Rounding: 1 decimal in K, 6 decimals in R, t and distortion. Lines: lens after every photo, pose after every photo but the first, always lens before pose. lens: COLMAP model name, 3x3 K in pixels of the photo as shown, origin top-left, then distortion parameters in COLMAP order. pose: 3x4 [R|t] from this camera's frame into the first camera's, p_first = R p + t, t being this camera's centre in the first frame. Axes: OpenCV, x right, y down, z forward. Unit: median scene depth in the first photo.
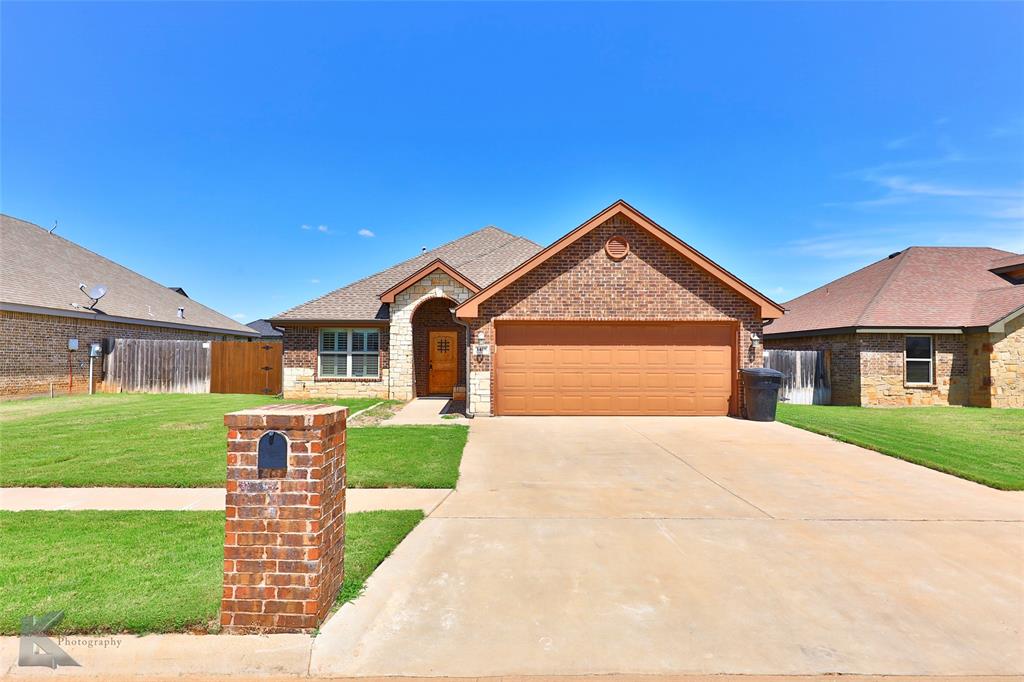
lens RADIAL K [[602.6, 0, 512.0], [0, 602.6, 341.0], [0, 0, 1]] dist [0.018758, -0.000345]
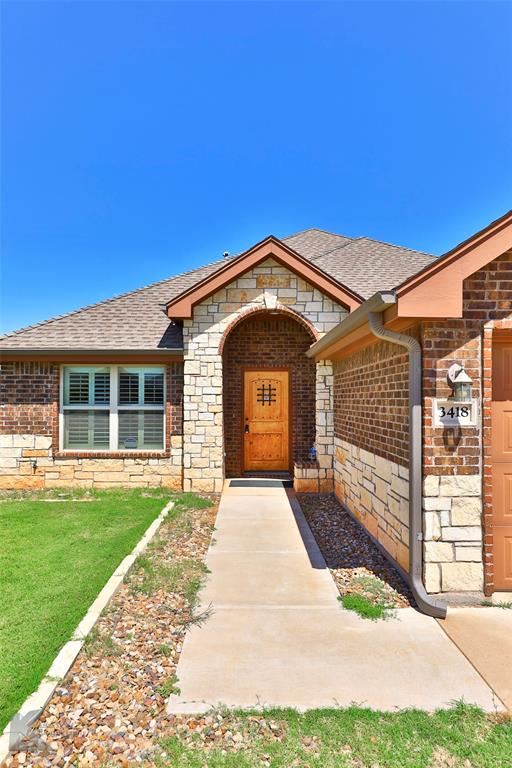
lens RADIAL K [[488.0, 0, 254.1], [0, 488.0, 394.0], [0, 0, 1]] dist [0.029116, -0.000014]
pose [[0.999530, -0.002935, -0.030527, -0.123131], [0.003499, 0.999824, 0.018448, -0.002066], [0.030467, -0.018546, 0.999364, 0.546289]]
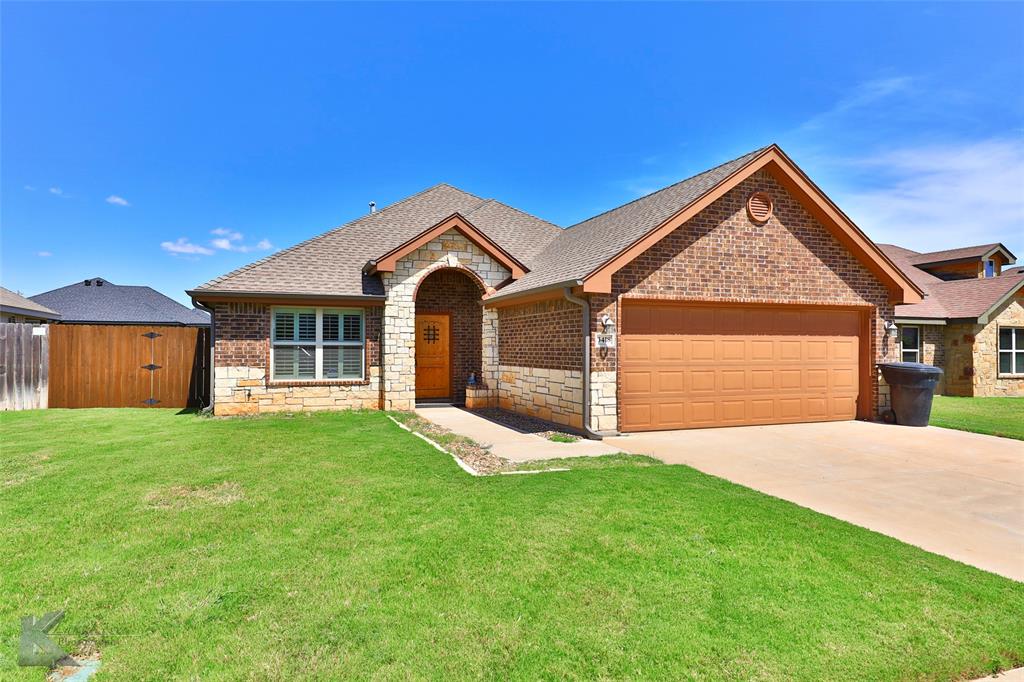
lens RADIAL K [[602.6, 0, 512.0], [0, 602.6, 341.0], [0, 0, 1]] dist [0.018758, -0.000345]
pose [[0.943397, 0.001371, 0.331662, -0.295089], [-0.007589, 0.999819, 0.017452, 0.003033], [-0.331578, -0.018981, 0.943237, 0.291847]]
